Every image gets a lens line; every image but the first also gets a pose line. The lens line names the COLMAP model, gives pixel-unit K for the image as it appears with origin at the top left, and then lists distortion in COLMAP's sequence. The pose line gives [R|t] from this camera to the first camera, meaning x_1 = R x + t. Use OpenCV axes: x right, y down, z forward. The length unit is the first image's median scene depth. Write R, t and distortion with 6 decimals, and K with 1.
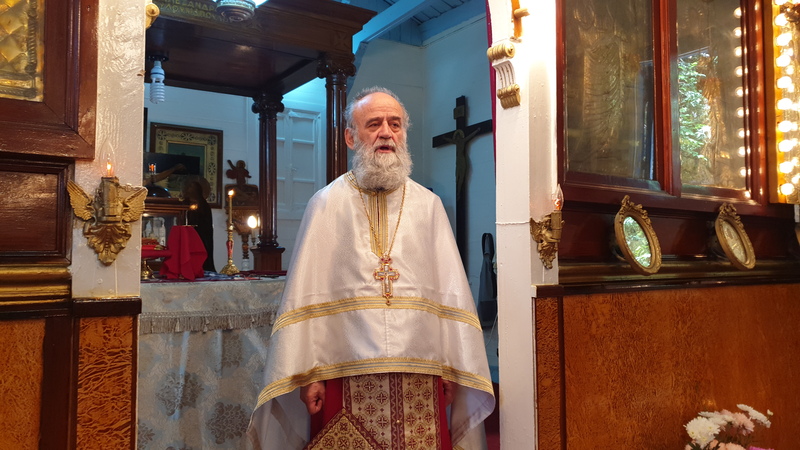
lens RADIAL K [[627.2, 0, 398.4], [0, 627.2, 216.3], [0, 0, 1]] dist [0.003169, 0.003931]
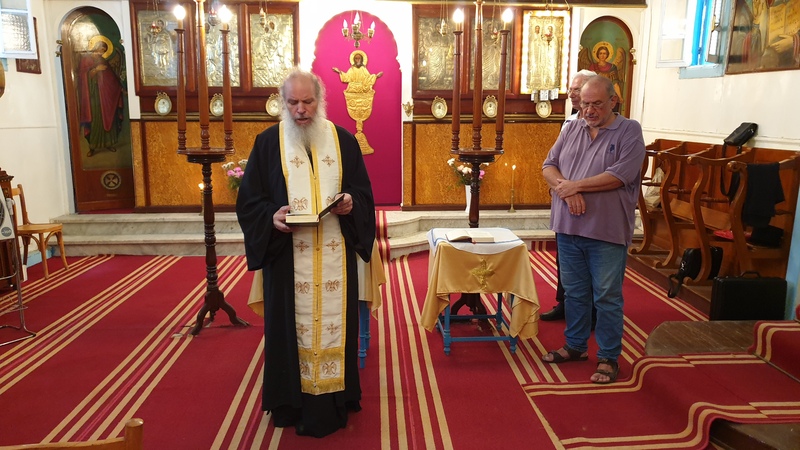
lens RADIAL K [[624.0, 0, 400.0], [0, 624.0, 225.0], [0, 0, 1]] dist [0.038156, -0.010420]
pose [[0.858487, 0.098860, -0.503217, 2.003515], [0.029208, 0.970226, 0.240434, -0.177461], [0.512004, -0.221107, 0.830038, -2.166428]]
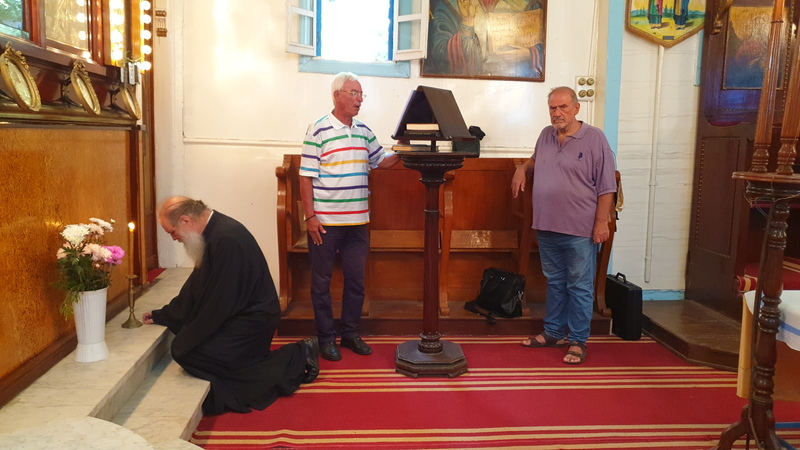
lens RADIAL K [[642.9, 0, 404.3], [0, 642.9, 214.3], [0, 0, 1]] dist [0.032253, -0.003696]
pose [[0.487359, -0.089703, 0.868582, -0.335603], [-0.082792, 0.985481, 0.148230, 0.040736], [-0.869268, -0.144153, 0.472857, -0.220334]]
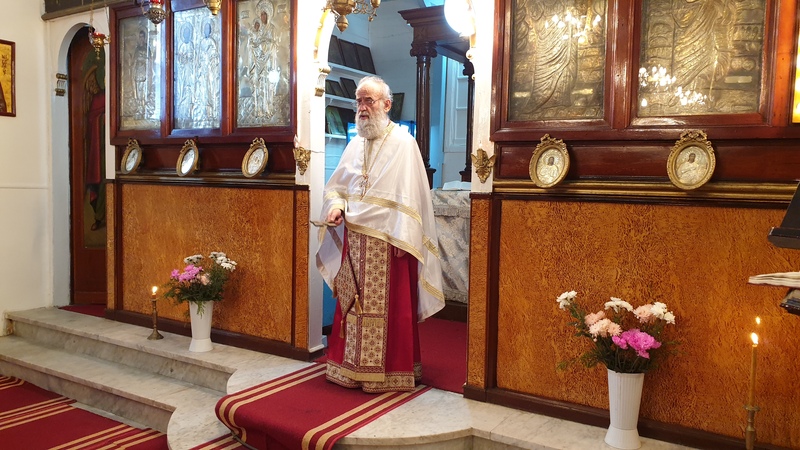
lens RADIAL K [[642.9, 0, 404.3], [0, 642.9, 214.3], [0, 0, 1]] dist [0.032253, -0.003696]
pose [[0.394360, 0.066195, -0.916569, 1.591529], [0.042060, 0.995057, 0.089960, 0.003003], [0.917993, -0.074027, 0.389626, 0.101231]]
